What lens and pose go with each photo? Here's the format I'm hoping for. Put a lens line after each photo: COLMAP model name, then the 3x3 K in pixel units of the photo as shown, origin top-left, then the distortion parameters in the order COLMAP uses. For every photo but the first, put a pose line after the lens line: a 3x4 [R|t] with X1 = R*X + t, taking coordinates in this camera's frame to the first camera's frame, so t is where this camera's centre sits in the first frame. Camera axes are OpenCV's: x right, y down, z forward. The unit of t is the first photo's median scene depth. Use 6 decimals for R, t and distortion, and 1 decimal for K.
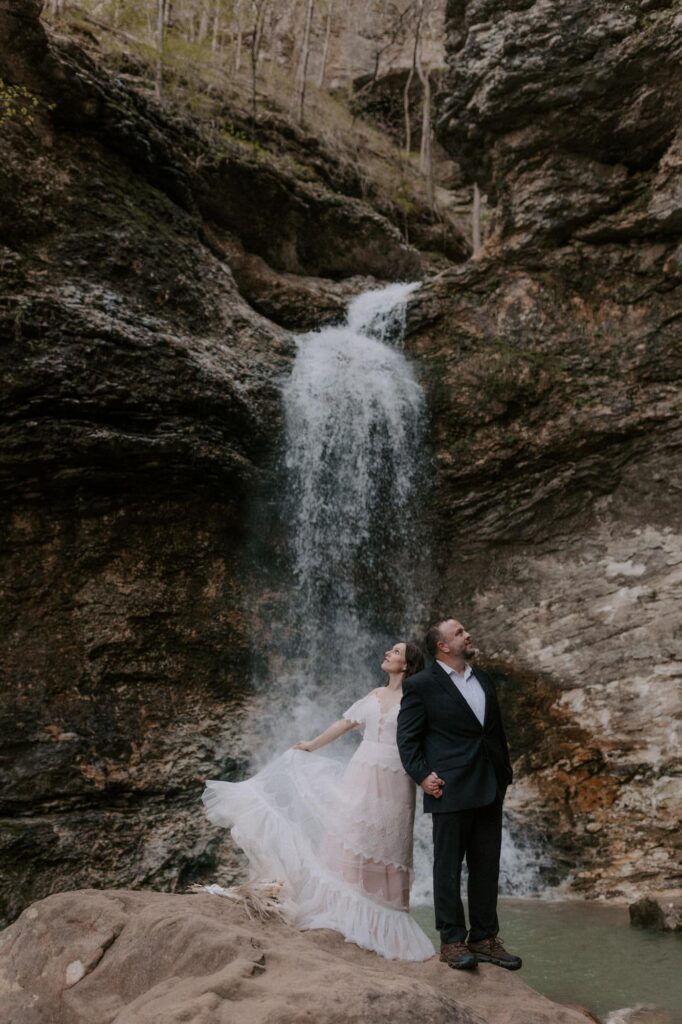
lens RADIAL K [[1058.9, 0, 333.2], [0, 1058.9, 550.7], [0, 0, 1]] dist [0.003103, 0.000000]
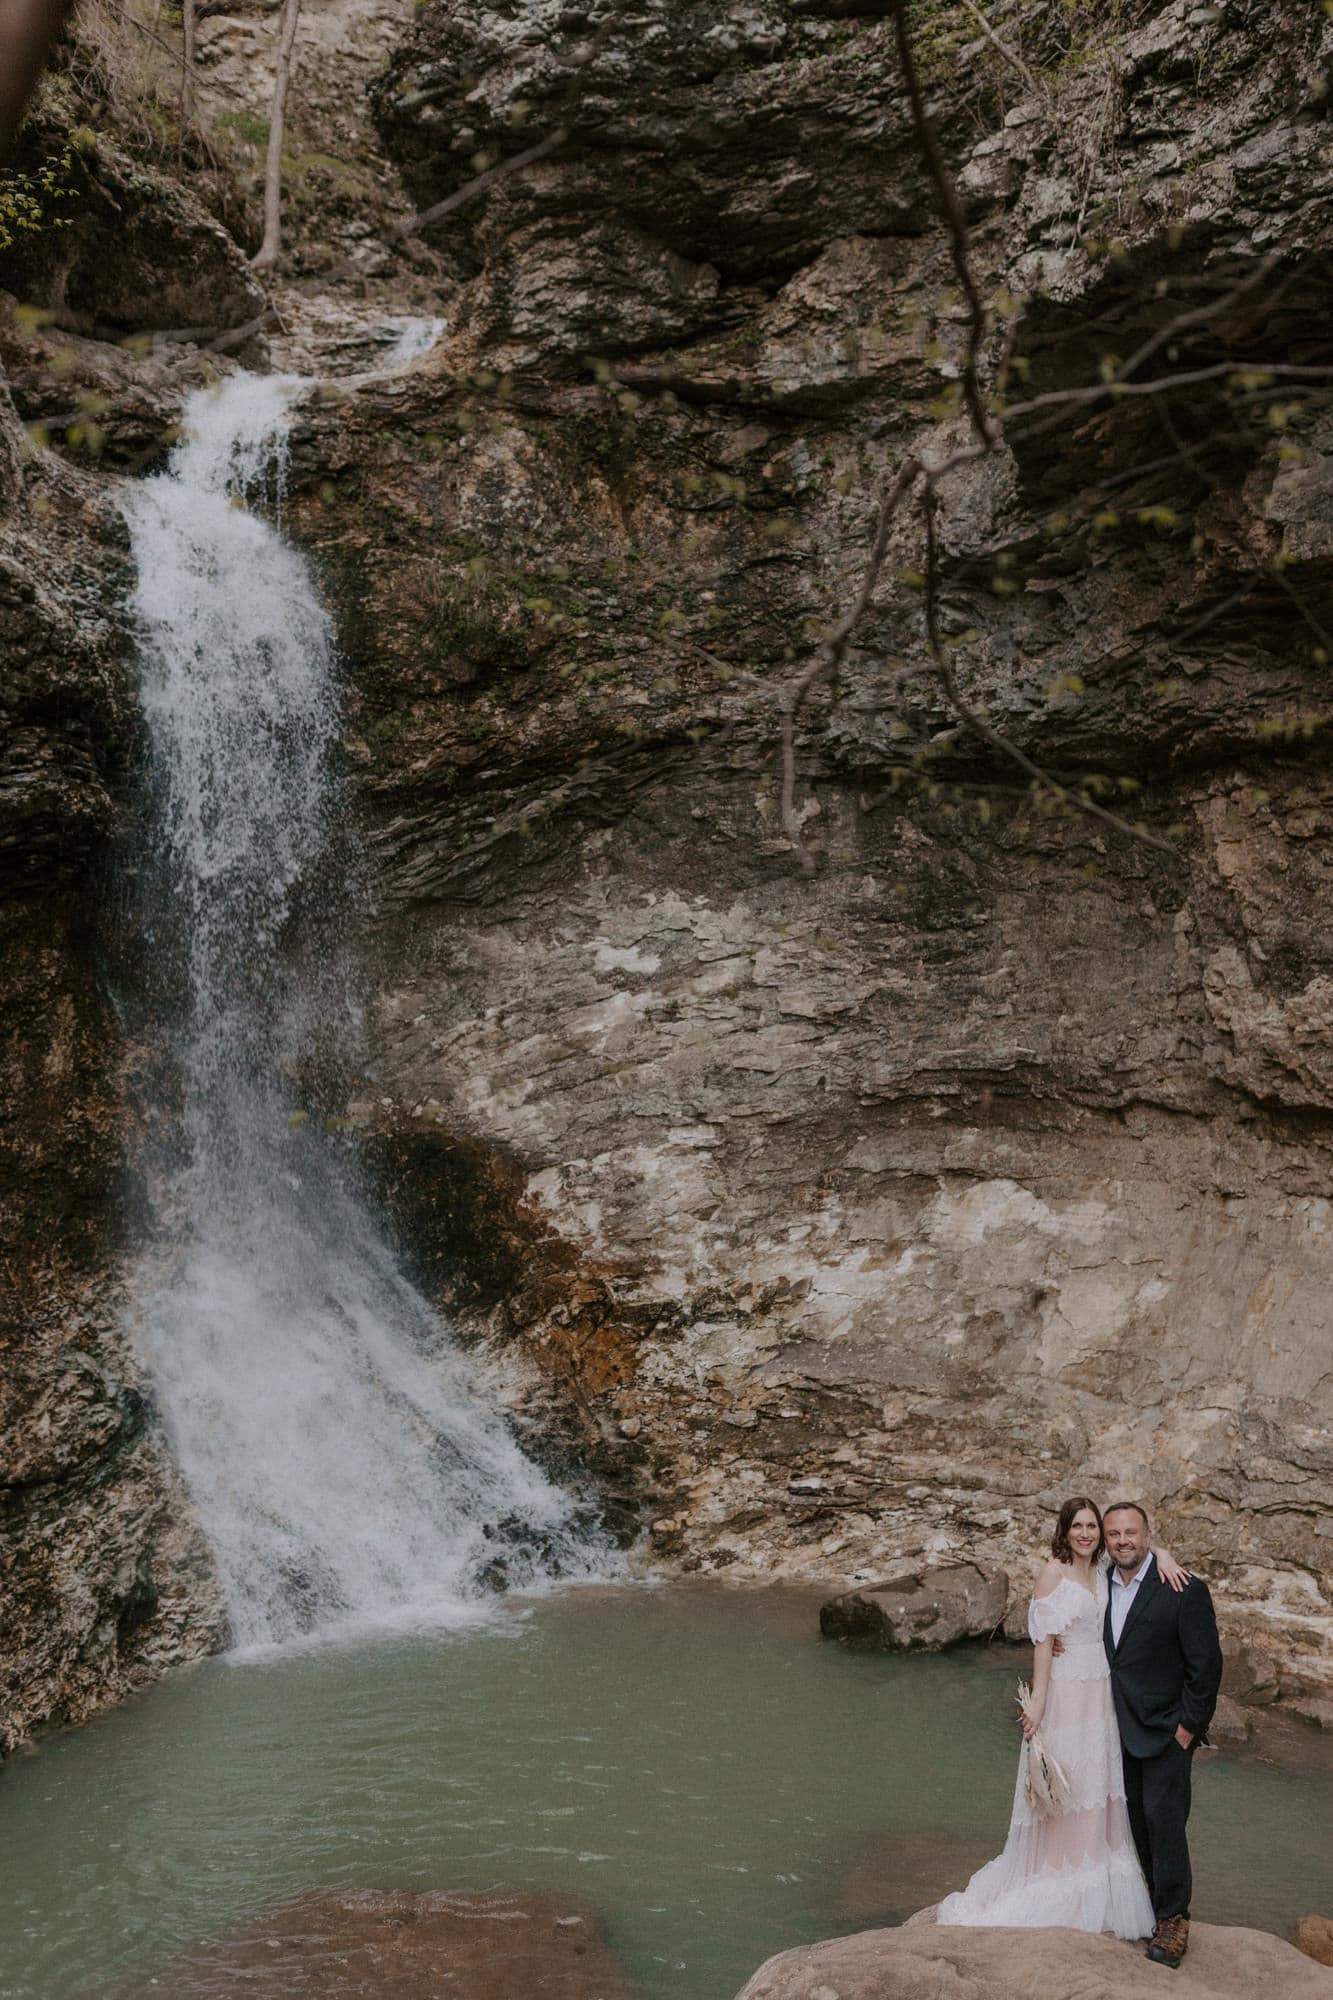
lens RADIAL K [[2068.1, 0, 666.4], [0, 2068.1, 999.7], [0, 0, 1]] dist [0.003103, 0.000000]
pose [[0.883427, 0.025947, 0.467850, -0.254184], [-0.099462, 0.986096, 0.133123, -0.122212], [-0.457891, -0.164138, 0.873725, -0.018295]]
